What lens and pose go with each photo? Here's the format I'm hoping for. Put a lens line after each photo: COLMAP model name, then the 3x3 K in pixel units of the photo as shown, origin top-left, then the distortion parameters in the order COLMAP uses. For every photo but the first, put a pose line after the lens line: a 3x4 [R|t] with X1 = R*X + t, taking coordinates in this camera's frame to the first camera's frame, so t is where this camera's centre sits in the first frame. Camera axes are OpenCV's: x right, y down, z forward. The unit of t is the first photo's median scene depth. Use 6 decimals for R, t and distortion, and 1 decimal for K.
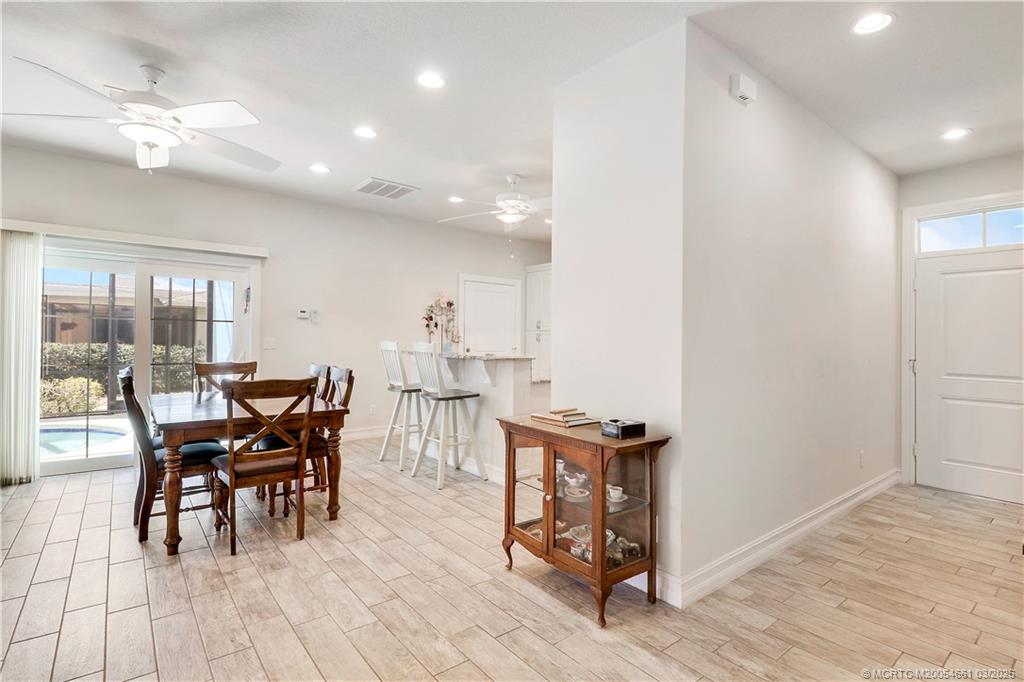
lens RADIAL K [[488.2, 0, 509.6], [0, 488.2, 334.0], [0, 0, 1]] dist [0.001457, 0.000113]
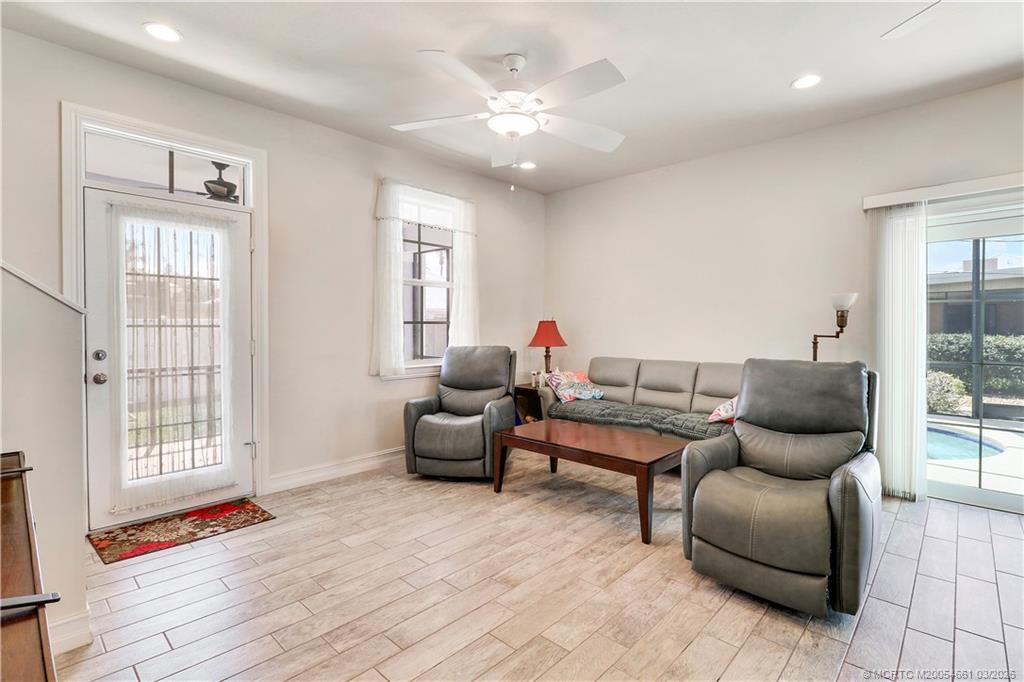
lens RADIAL K [[488.2, 0, 502.5], [0, 488.2, 333.8], [0, 0, 1]] dist [0.001457, 0.000113]
pose [[0.139525, 0.005623, -0.990203, -0.166593], [0.014145, 0.999871, 0.007671, -0.000129], [0.990117, -0.015077, 0.139428, 0.125579]]
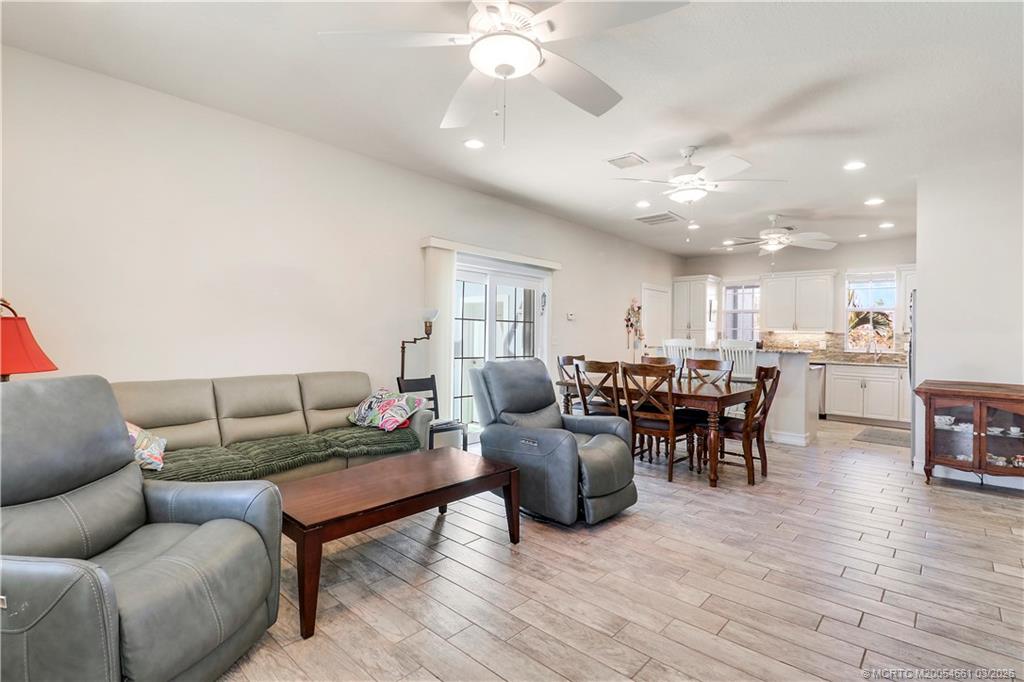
lens RADIAL K [[488.2, 0, 506.5], [0, 488.2, 326.0], [0, 0, 1]] dist [0.001457, 0.000113]
pose [[0.984694, 0.004747, 0.174229, -0.671095], [-0.003164, 0.999951, -0.009359, -0.004506], [-0.174265, 0.008664, 0.984661, -0.135165]]
